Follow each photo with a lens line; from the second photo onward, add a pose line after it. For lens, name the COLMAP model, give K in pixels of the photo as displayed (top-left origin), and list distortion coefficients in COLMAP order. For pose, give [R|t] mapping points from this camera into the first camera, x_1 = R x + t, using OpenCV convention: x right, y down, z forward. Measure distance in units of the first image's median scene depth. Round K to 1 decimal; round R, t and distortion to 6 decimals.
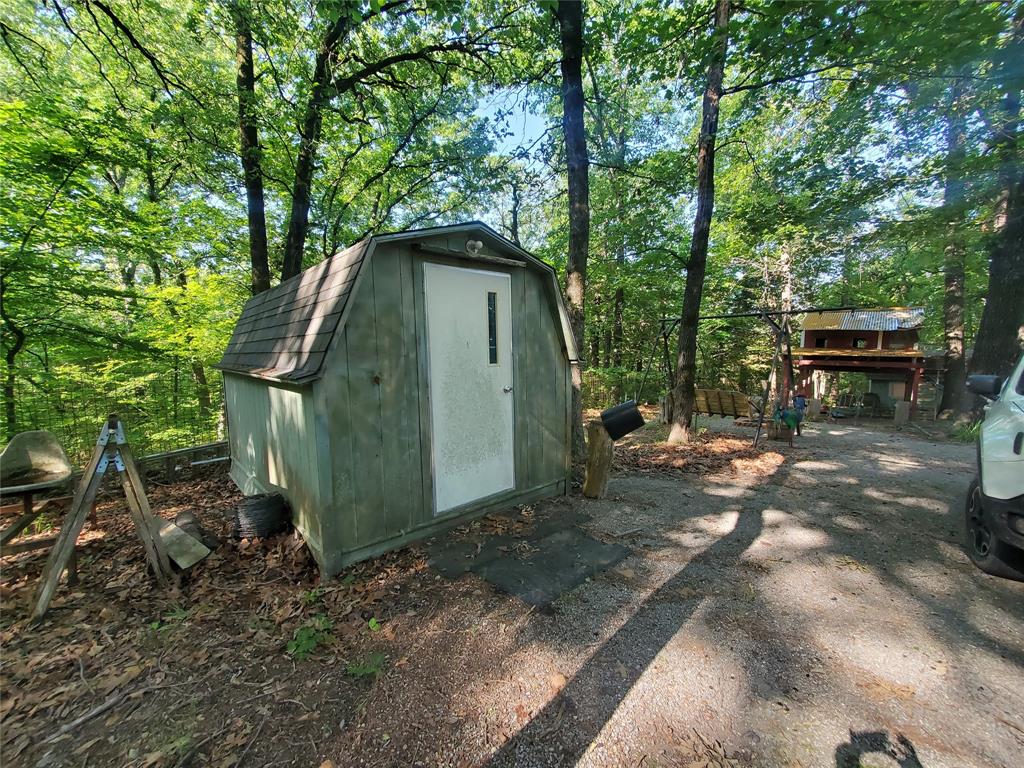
lens RADIAL K [[406.6, 0, 510.5], [0, 406.6, 387.6], [0, 0, 1]] dist [0.006555, 0.000000]
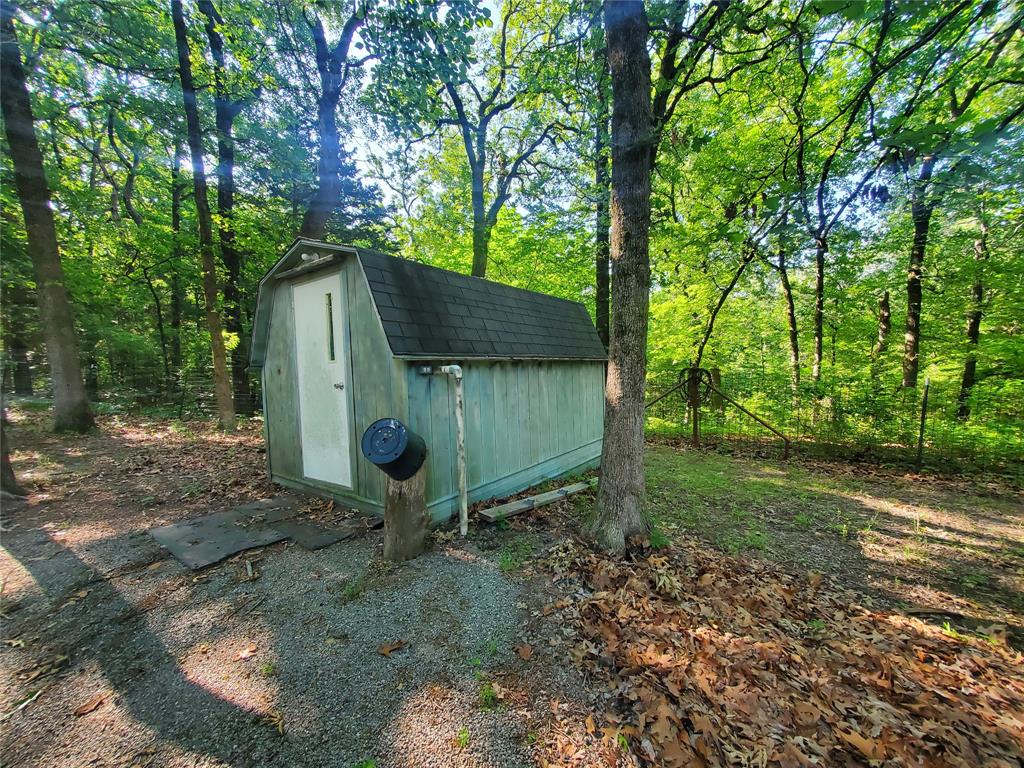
lens RADIAL K [[406.6, 0, 509.5], [0, 406.6, 383.9], [0, 0, 1]] dist [0.006555, 0.000000]
pose [[0.190924, 0.047514, -0.980454, 1.053918], [-0.063695, 0.997322, 0.035928, -0.062477], [0.979536, 0.055591, 0.193440, 1.210284]]
